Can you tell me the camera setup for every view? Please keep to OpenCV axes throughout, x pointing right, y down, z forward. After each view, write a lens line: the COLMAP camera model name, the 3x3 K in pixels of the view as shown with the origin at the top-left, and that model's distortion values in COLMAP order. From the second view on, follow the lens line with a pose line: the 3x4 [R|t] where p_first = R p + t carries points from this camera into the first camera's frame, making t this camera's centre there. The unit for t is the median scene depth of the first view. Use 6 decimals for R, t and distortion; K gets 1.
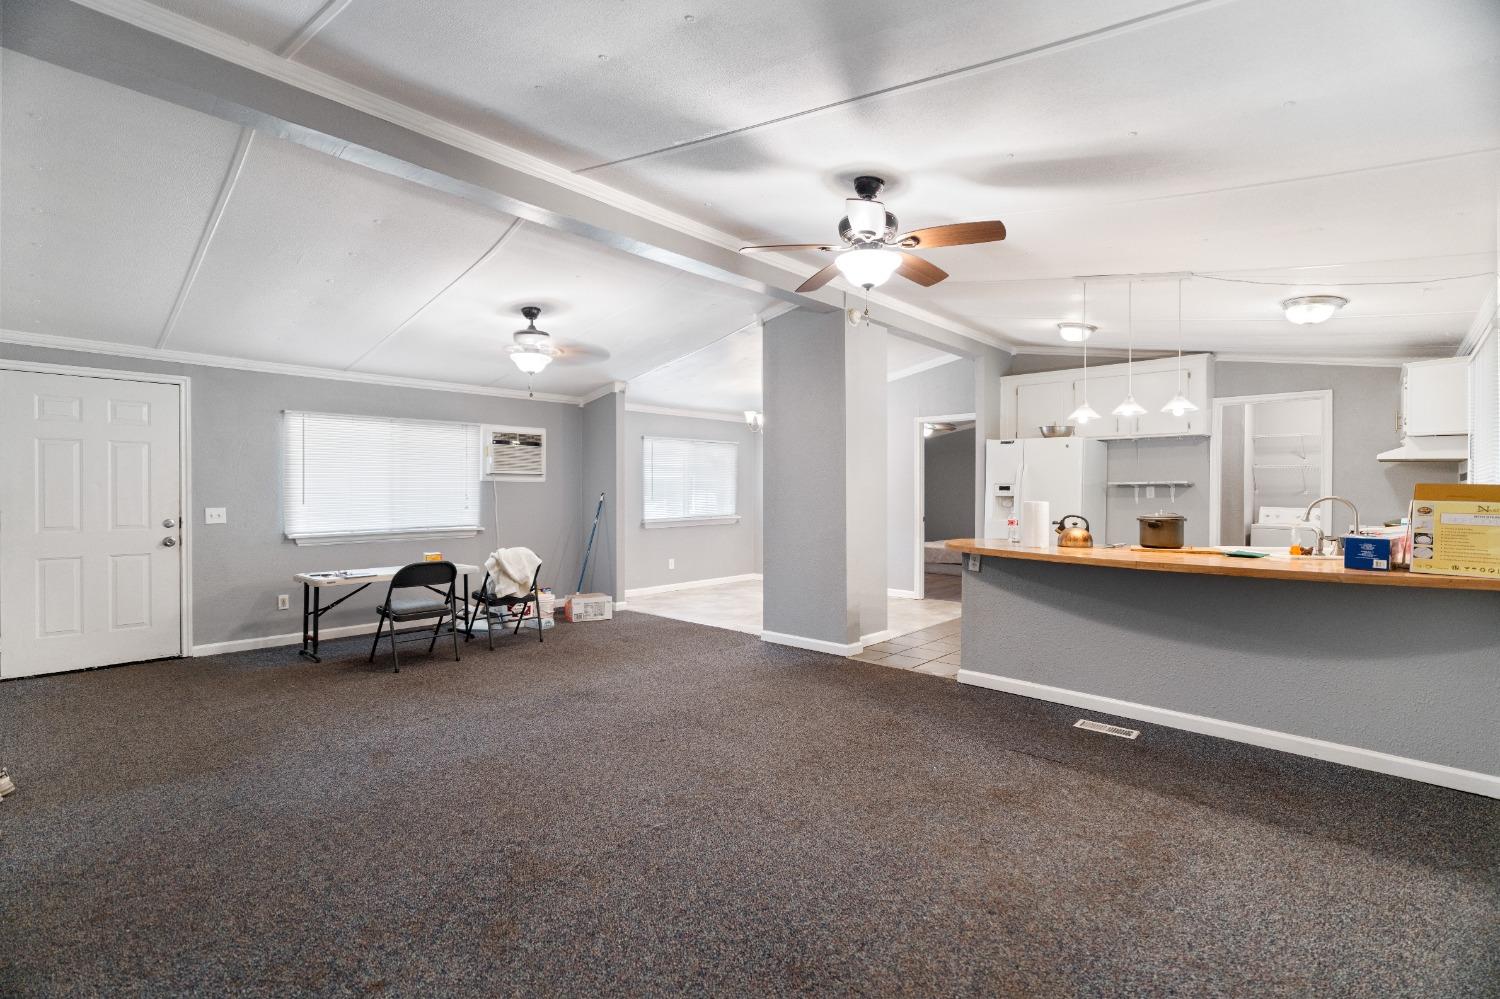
lens RADIAL K [[690.0, 0, 750.0], [0, 690.0, 499.5], [0, 0, 1]] dist [-0.004252, 0.000136]
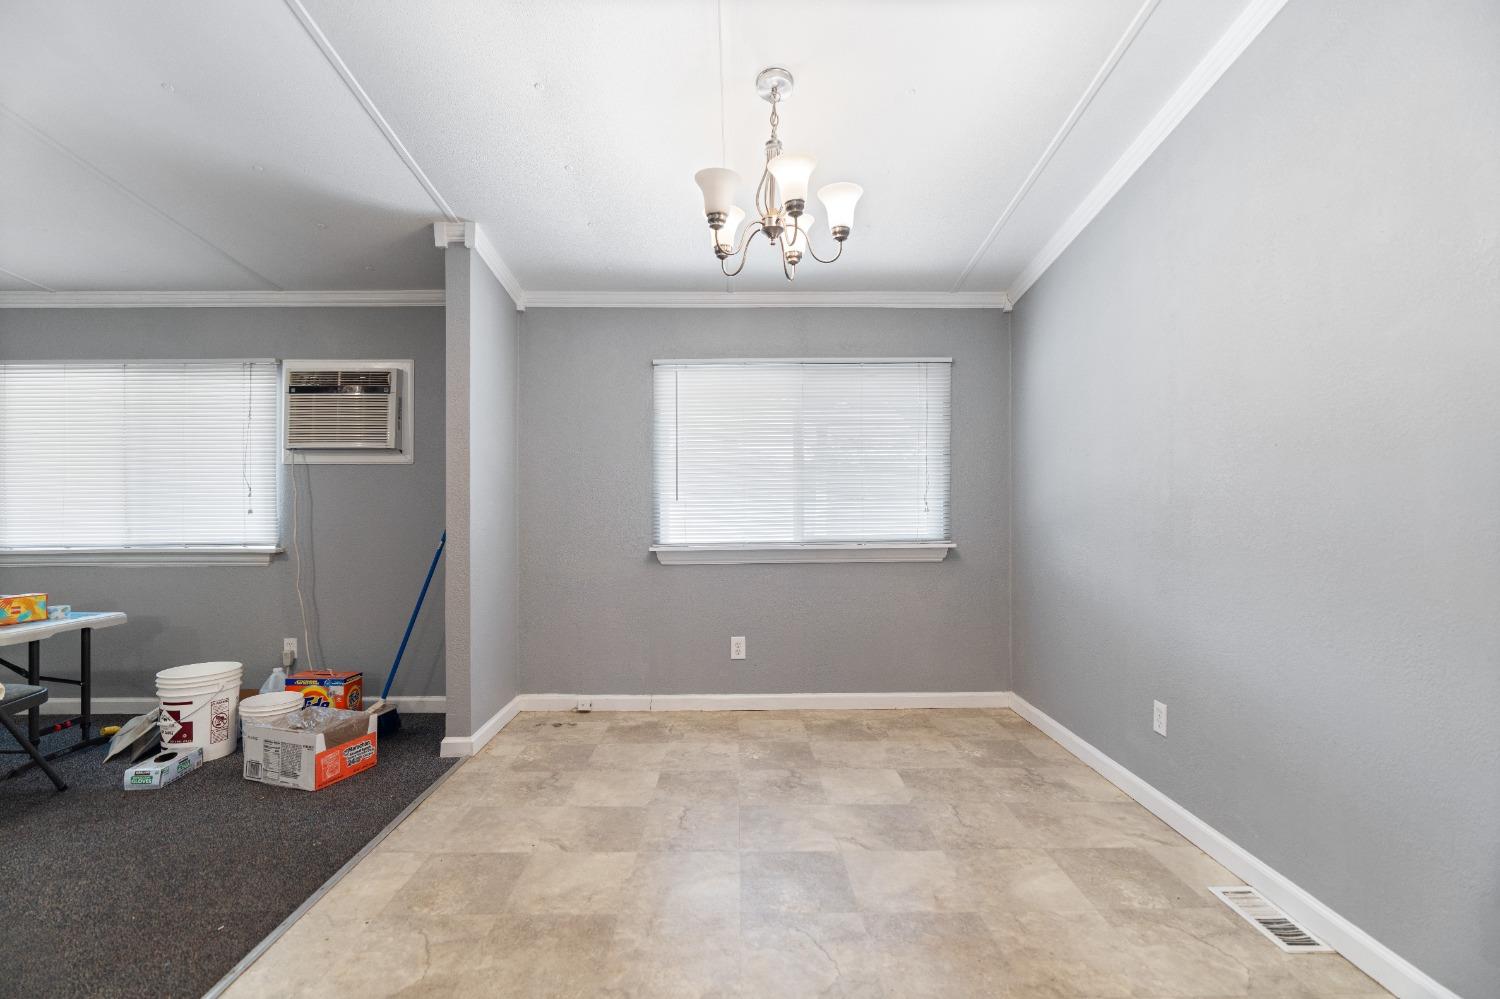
lens RADIAL K [[716.6, 0, 750.0], [0, 716.6, 499.5], [0, 0, 1]] dist [-0.000552, 0.000099]
pose [[0.703230, -0.012116, -0.710859, 0.273086], [-0.002330, 0.999810, -0.019347, 0.011190], [0.710959, 0.015262, 0.703068, 0.870603]]
